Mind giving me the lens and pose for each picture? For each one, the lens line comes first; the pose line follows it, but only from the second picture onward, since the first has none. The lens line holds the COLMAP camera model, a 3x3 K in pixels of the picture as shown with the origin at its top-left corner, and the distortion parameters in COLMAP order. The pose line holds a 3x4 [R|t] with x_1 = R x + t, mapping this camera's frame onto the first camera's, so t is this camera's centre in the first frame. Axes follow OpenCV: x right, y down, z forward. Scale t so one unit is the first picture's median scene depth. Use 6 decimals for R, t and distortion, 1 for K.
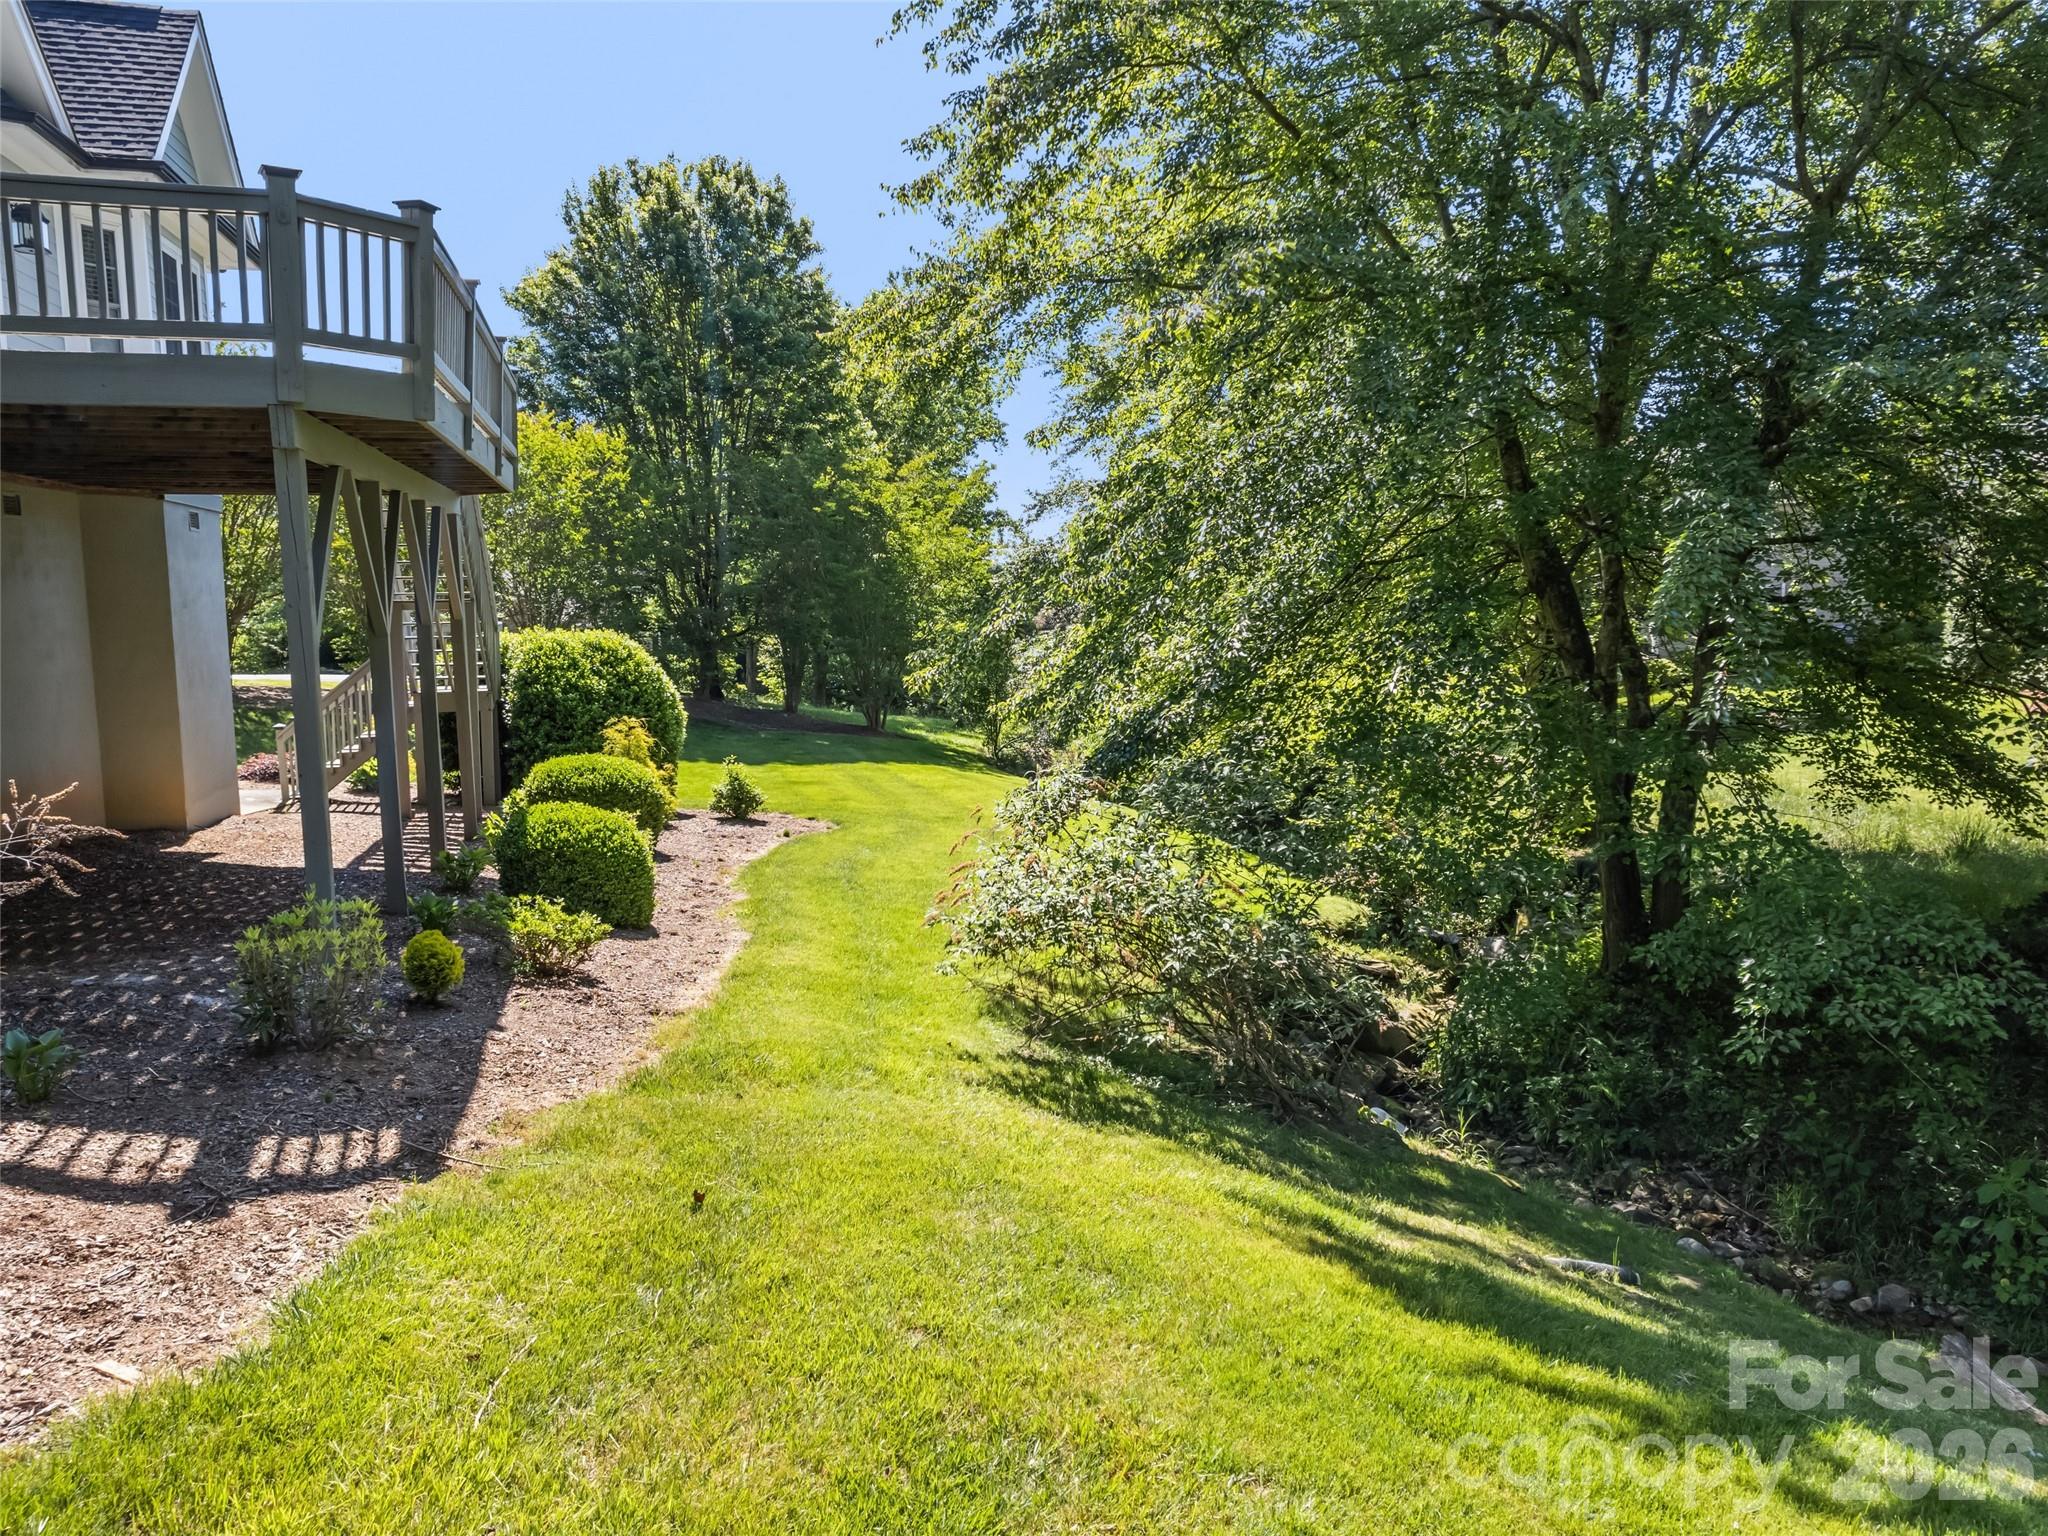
lens RADIAL K [[1491.5, 0, 1024.0], [0, 1491.5, 768.0], [0, 0, 1]] dist [-0.070540, 0.064936]
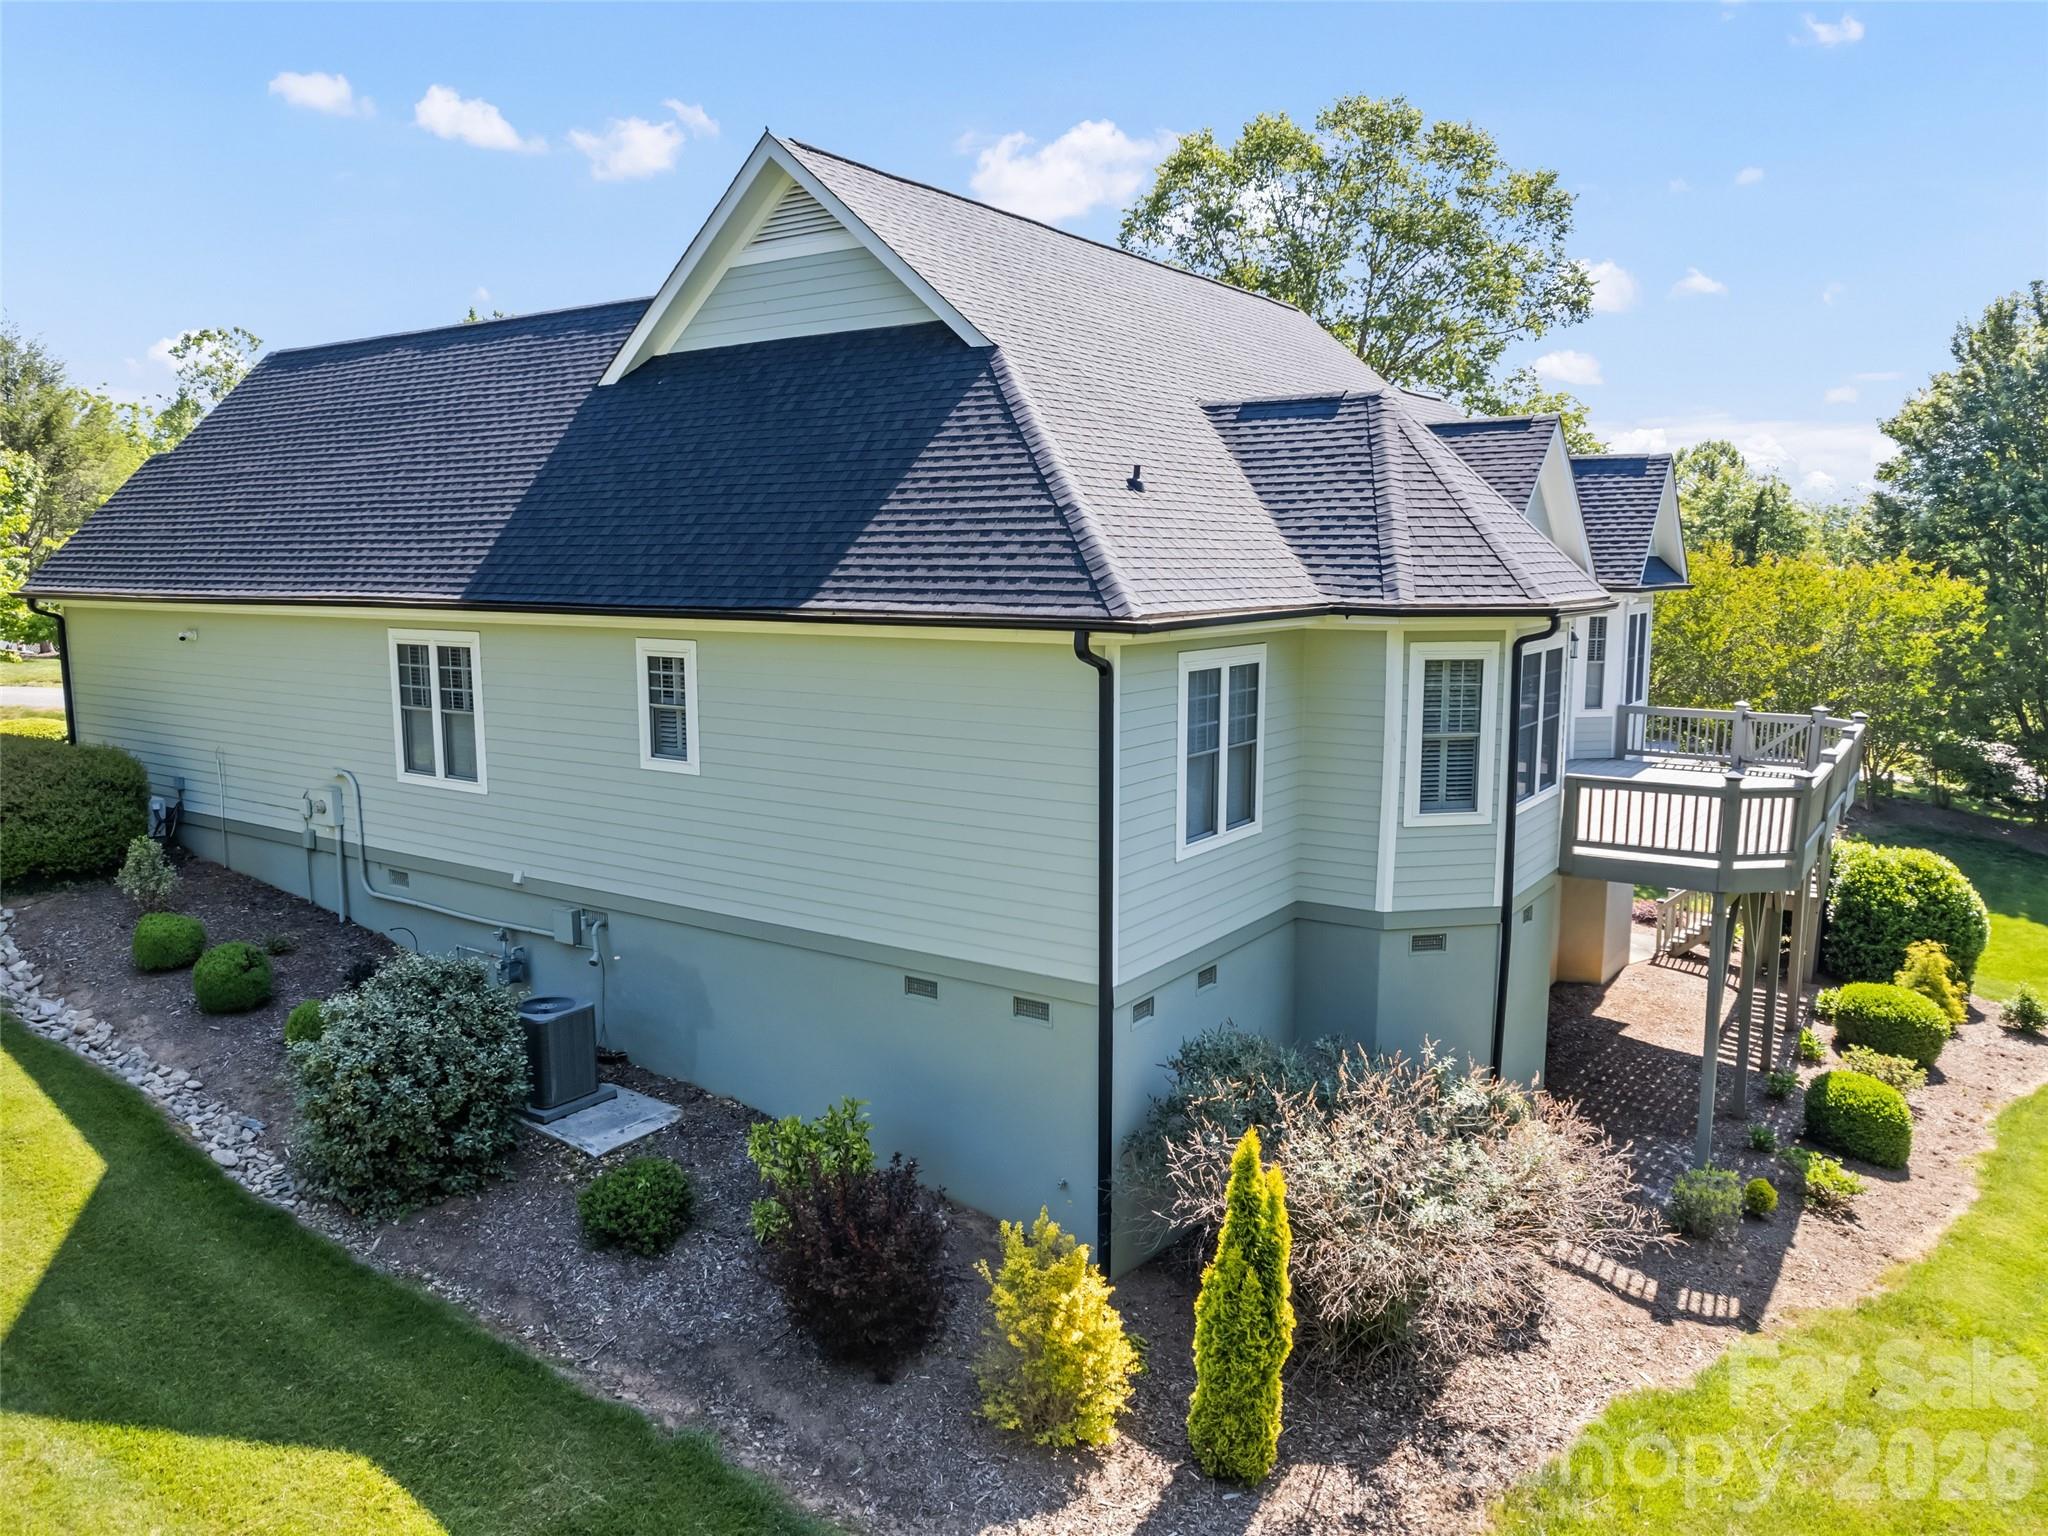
lens RADIAL K [[1491.5, 0, 1024.0], [0, 1491.5, 768.0], [0, 0, 1]] dist [-0.070540, 0.064936]
pose [[0.662036, 0.116210, -0.740408, 0.284978], [-0.097103, 0.992879, 0.069011, -0.419206], [0.743155, 0.026209, 0.668606, -0.912859]]
